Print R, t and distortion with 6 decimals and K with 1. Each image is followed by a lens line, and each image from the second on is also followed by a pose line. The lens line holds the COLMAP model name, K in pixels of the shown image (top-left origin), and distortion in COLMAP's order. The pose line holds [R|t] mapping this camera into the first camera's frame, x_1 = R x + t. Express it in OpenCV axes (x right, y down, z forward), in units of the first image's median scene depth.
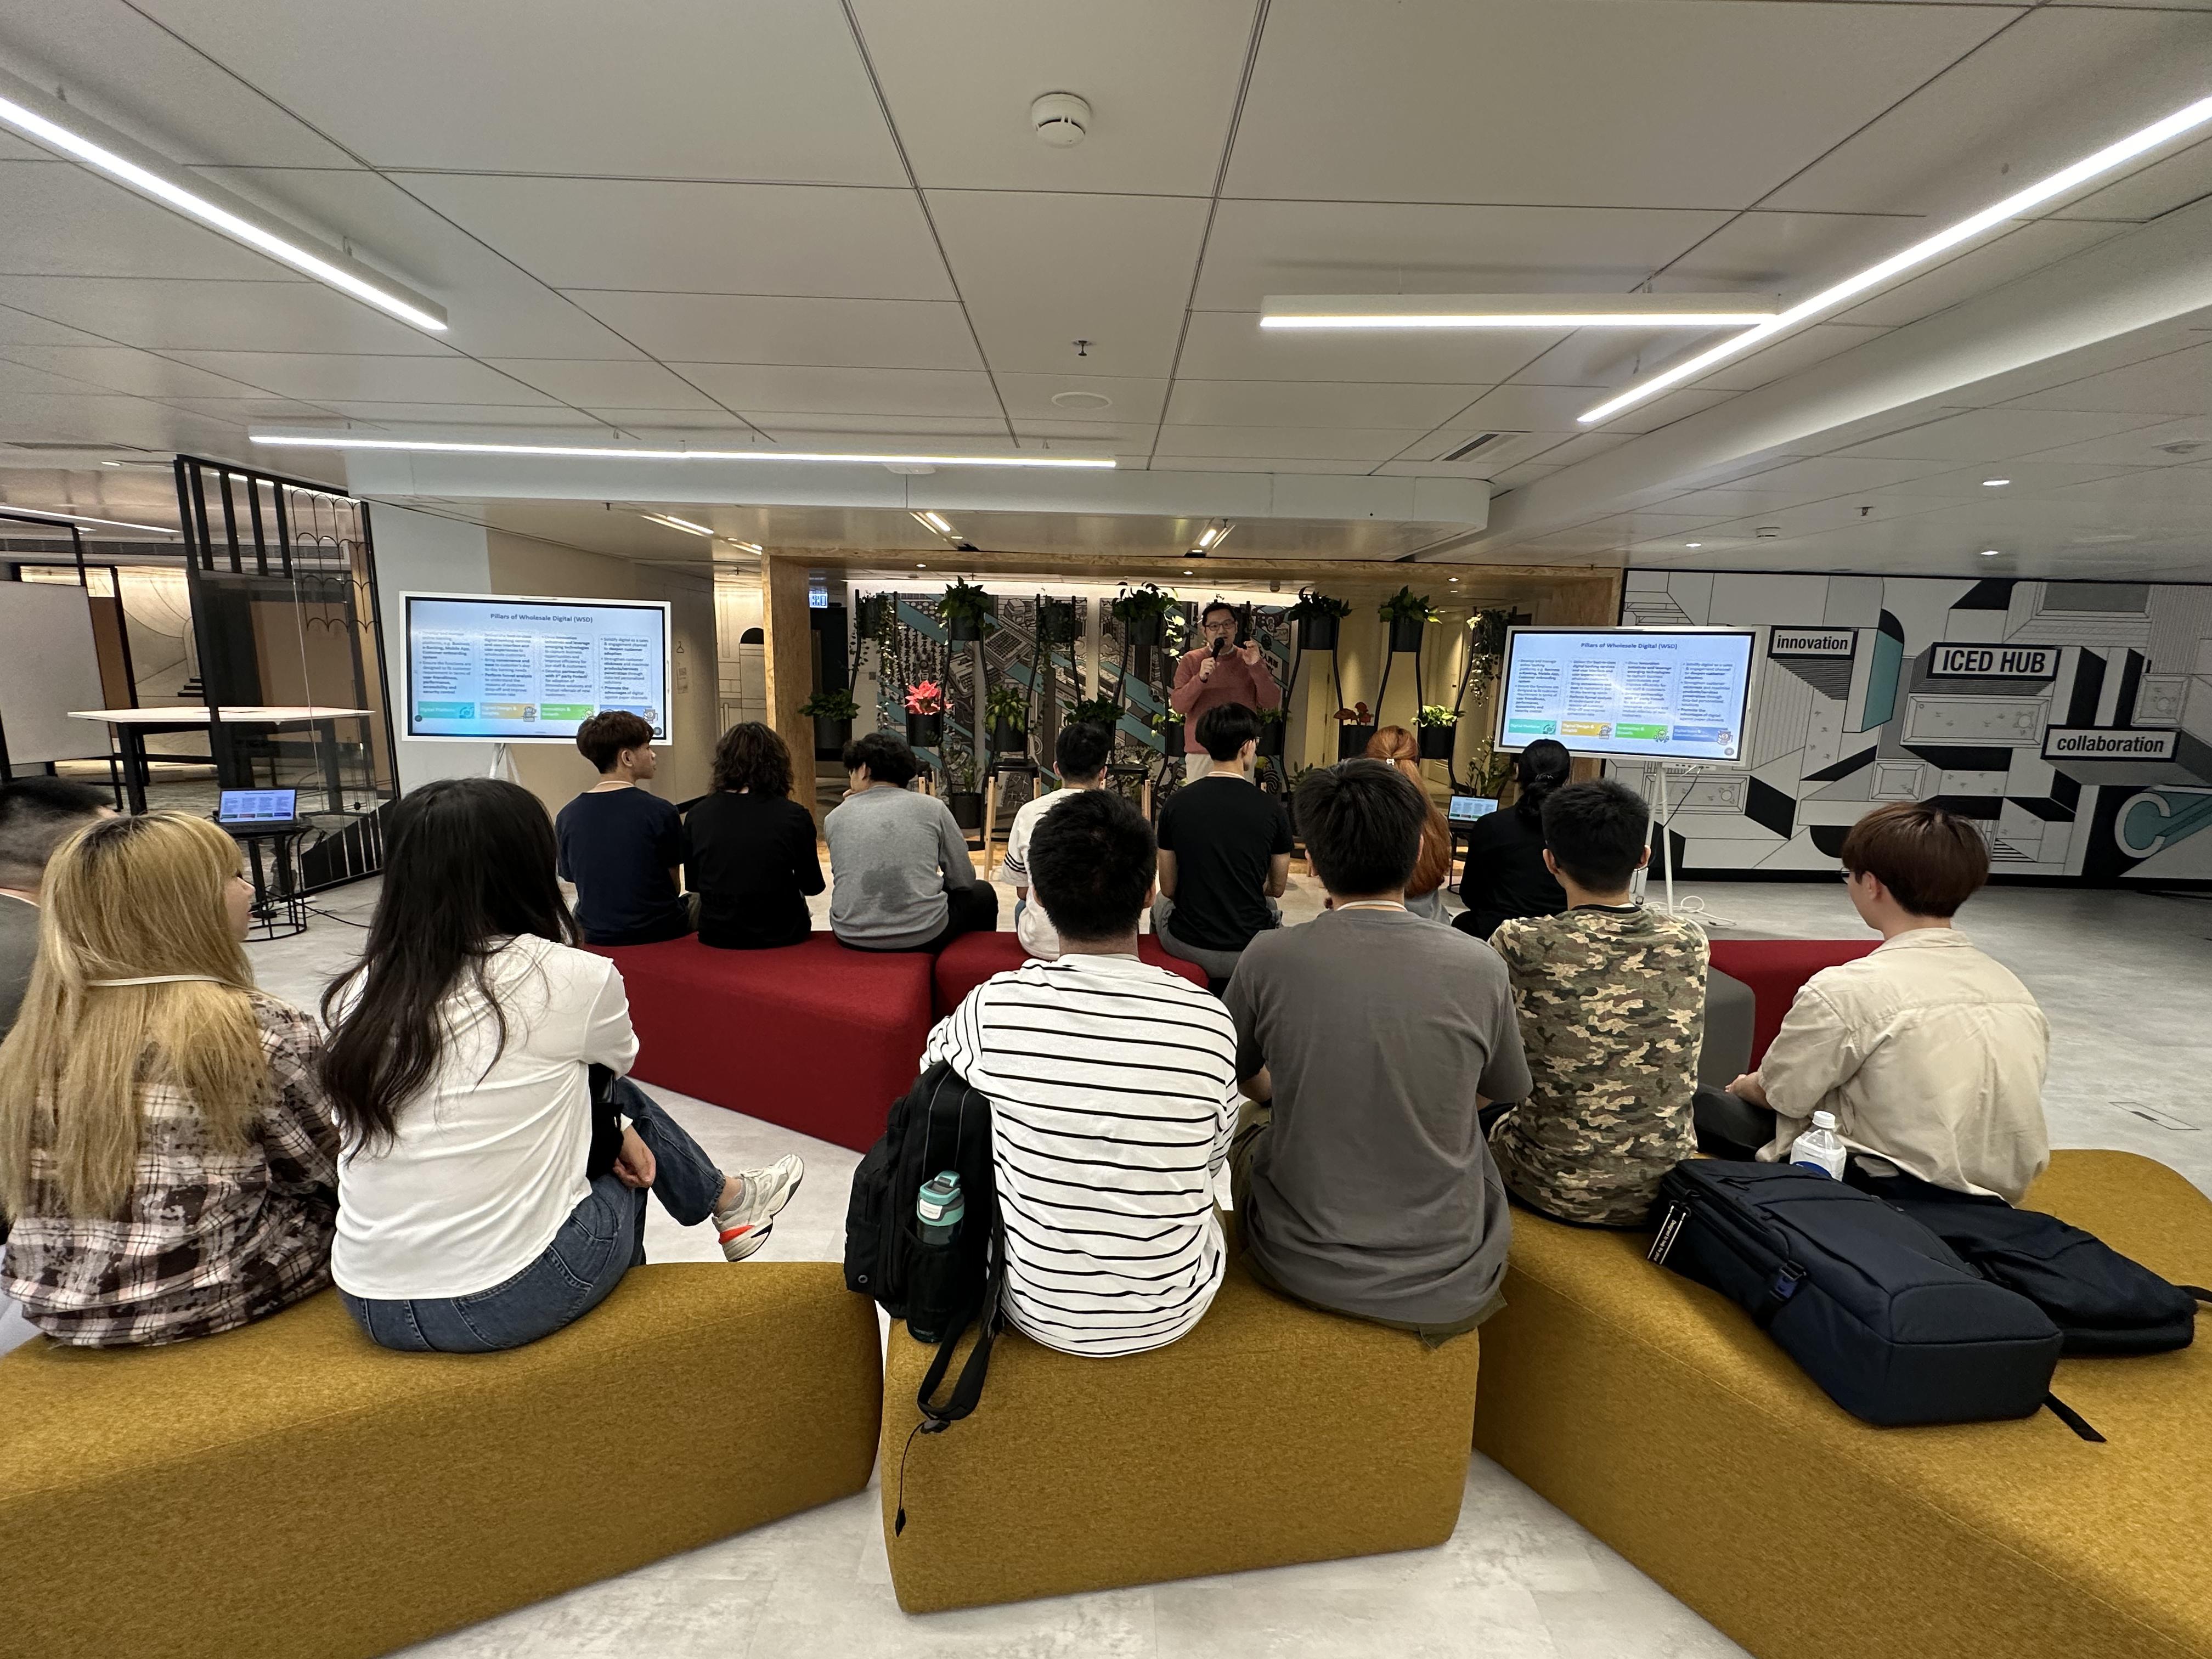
lens RADIAL K [[927.1, 0, 1106.0], [0, 927.1, 829.5], [0, 0, 1]] dist [-0.001291, -0.000182]
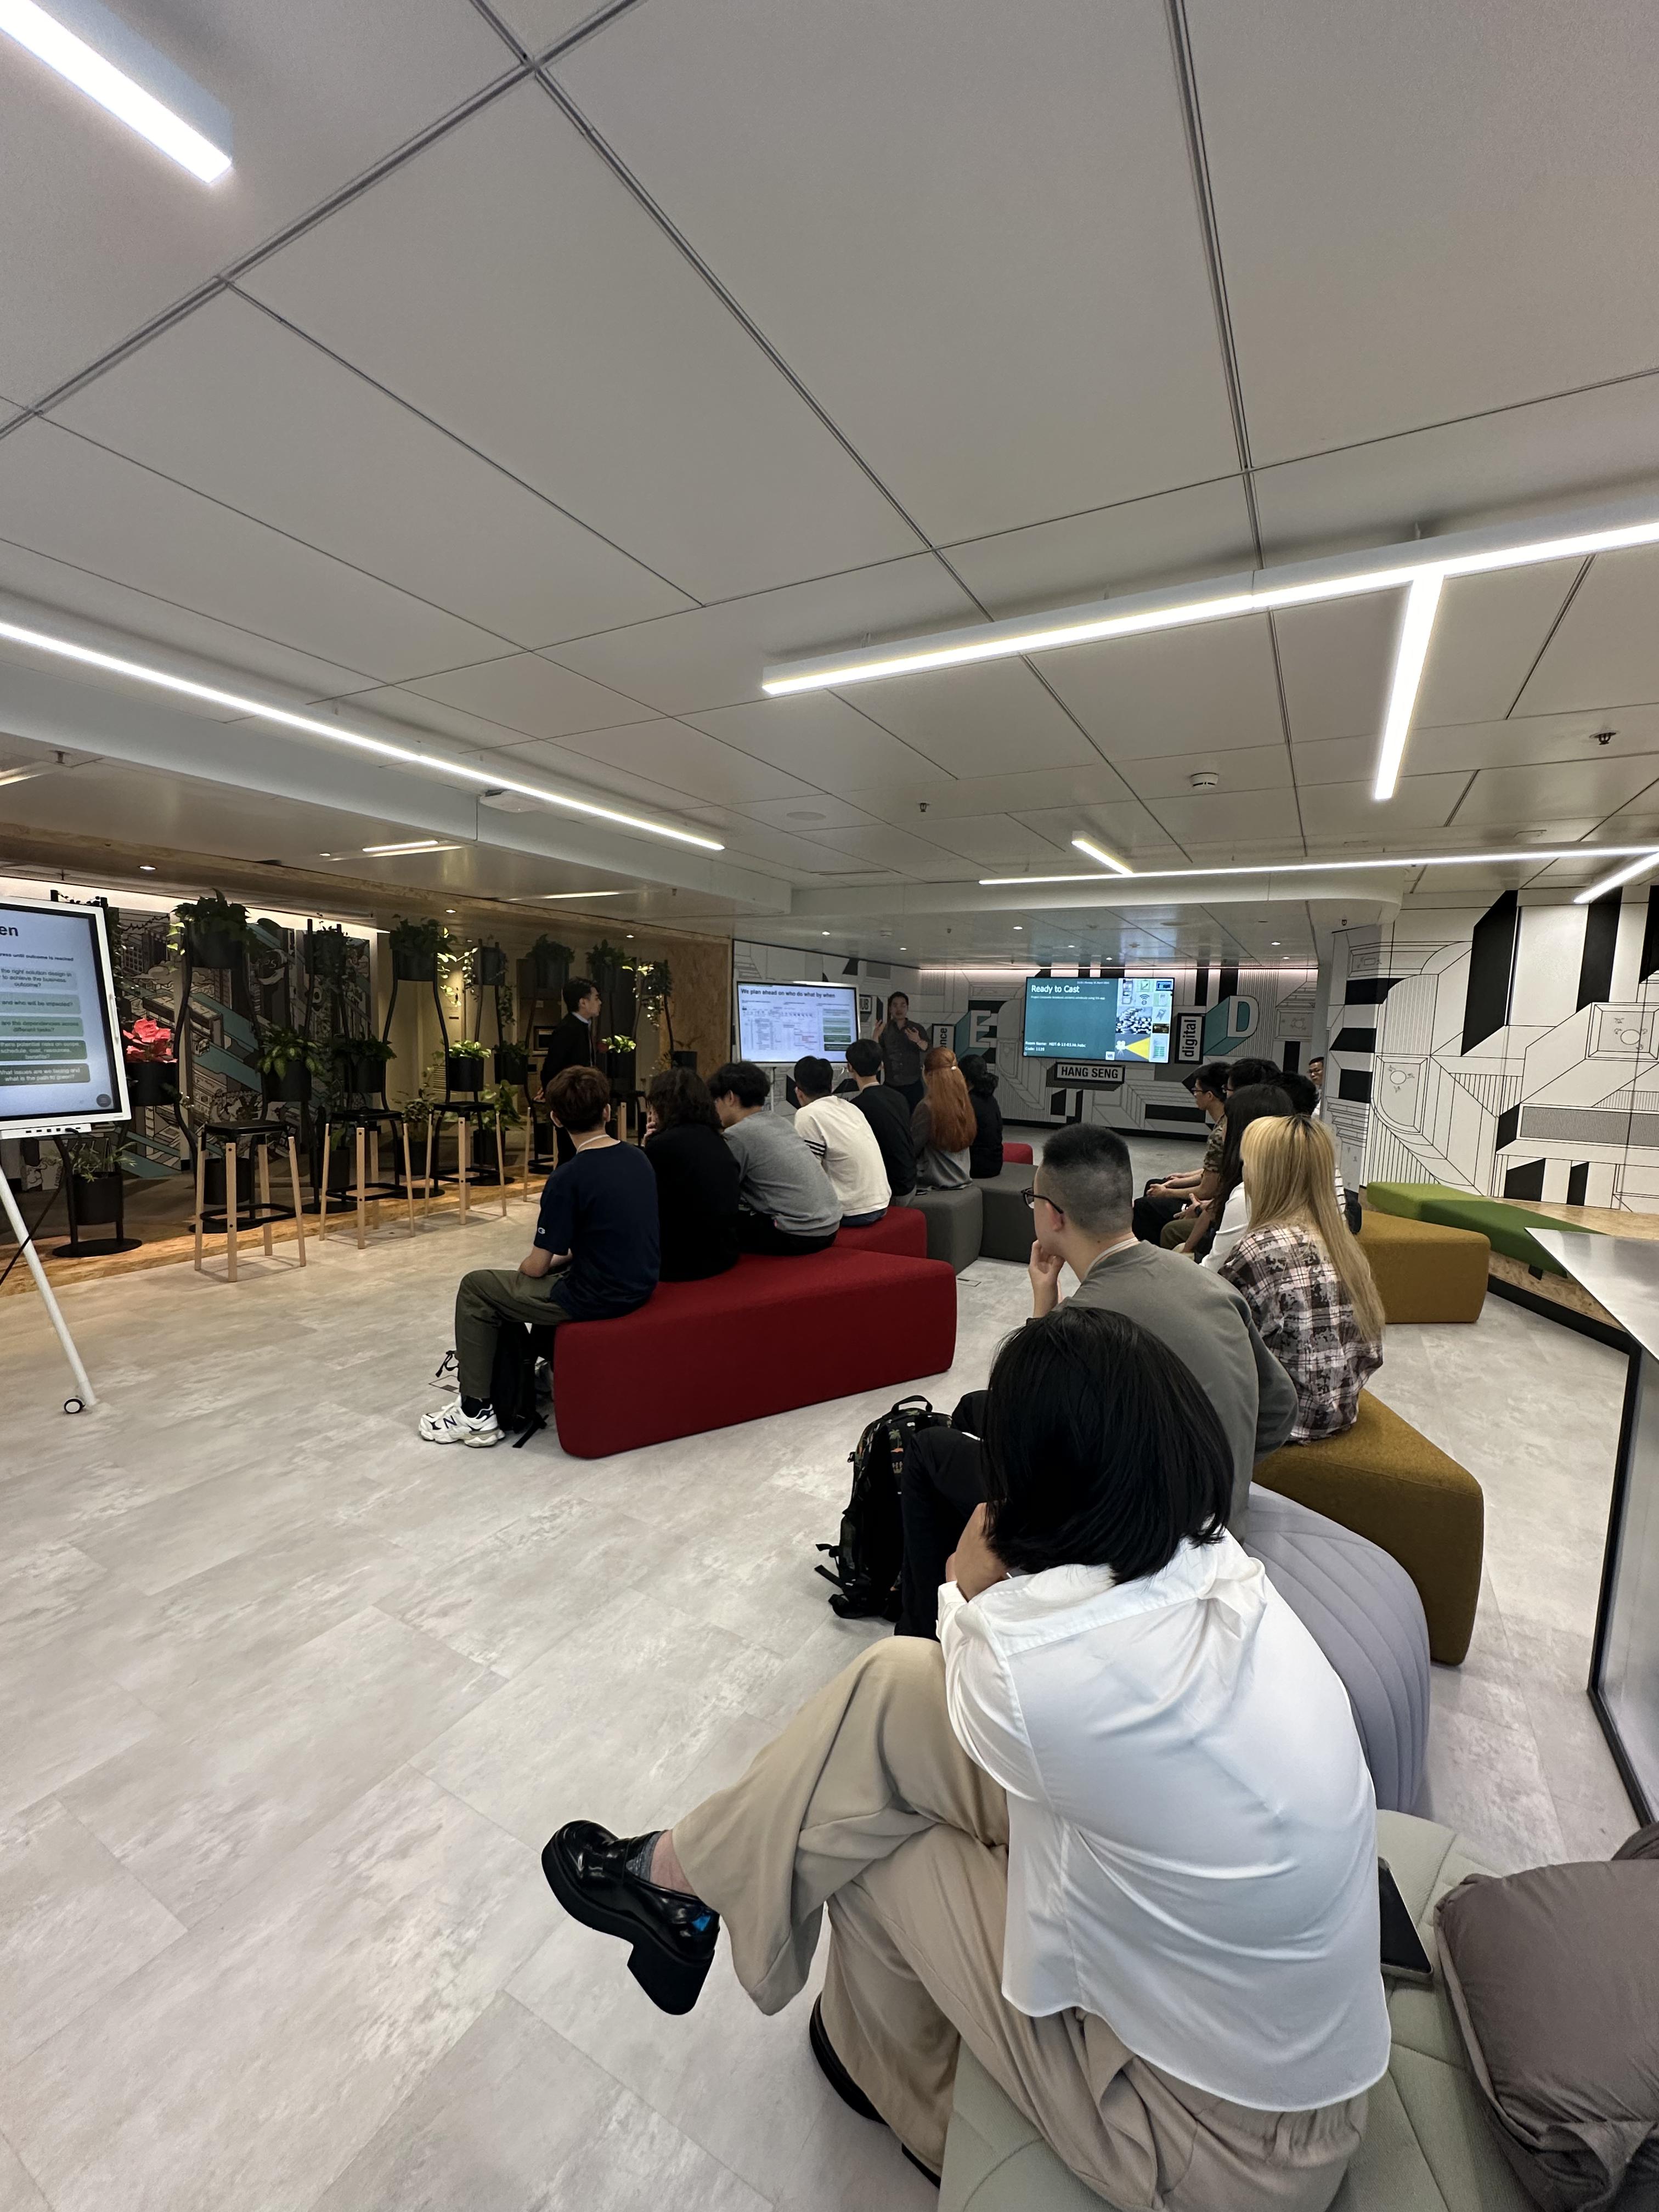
lens RADIAL K [[889.3, 0, 829.5], [0, 889.3, 1106.0], [0, 0, 1]] dist [-0.000704, 0.000182]
pose [[0.500027, -0.093195, 0.860980, -0.575464], [0.135293, 0.990392, 0.028630, -0.039962], [-0.855376, 0.102169, 0.507832, 0.183203]]
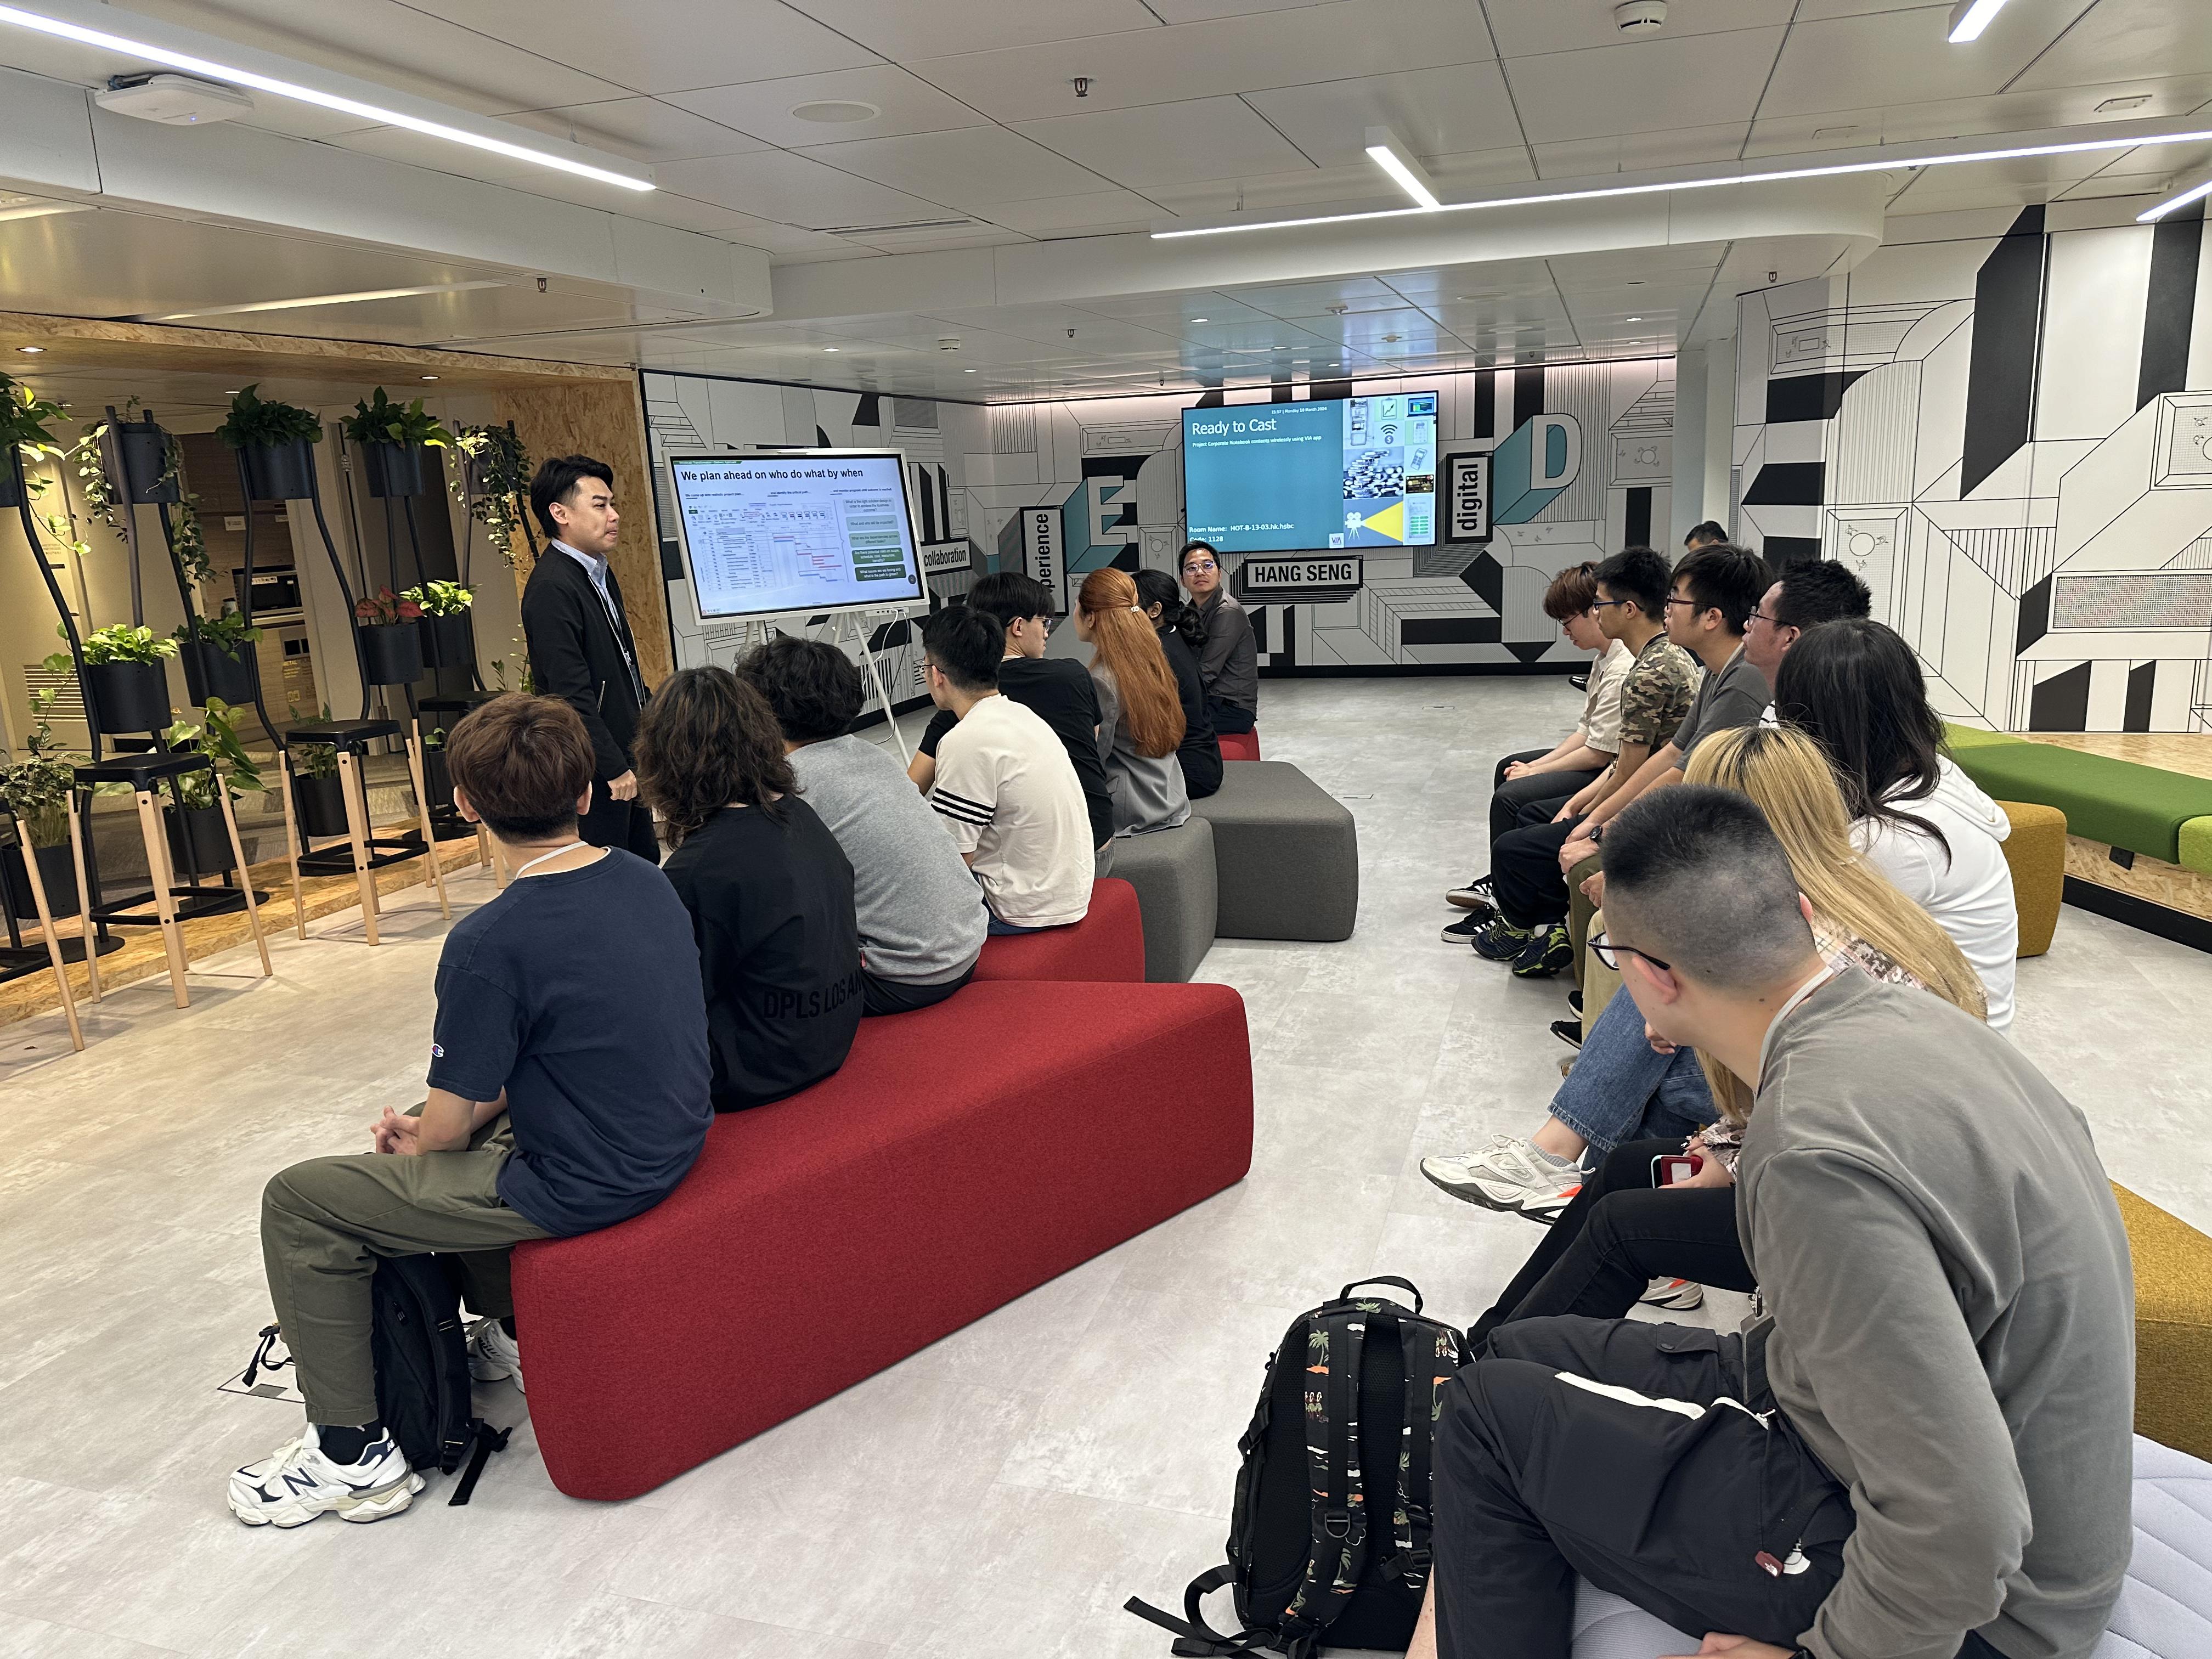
lens RADIAL K [[1531.1, 0, 1107.7], [0, 1531.1, 841.7], [0, 0, 1]] dist [0.125881, -0.162506]
pose [[0.316371, -0.249963, 0.915111, -0.544488], [0.218872, 0.957867, 0.185974, -0.068198], [-0.923041, 0.141456, 0.357751, 0.254925]]
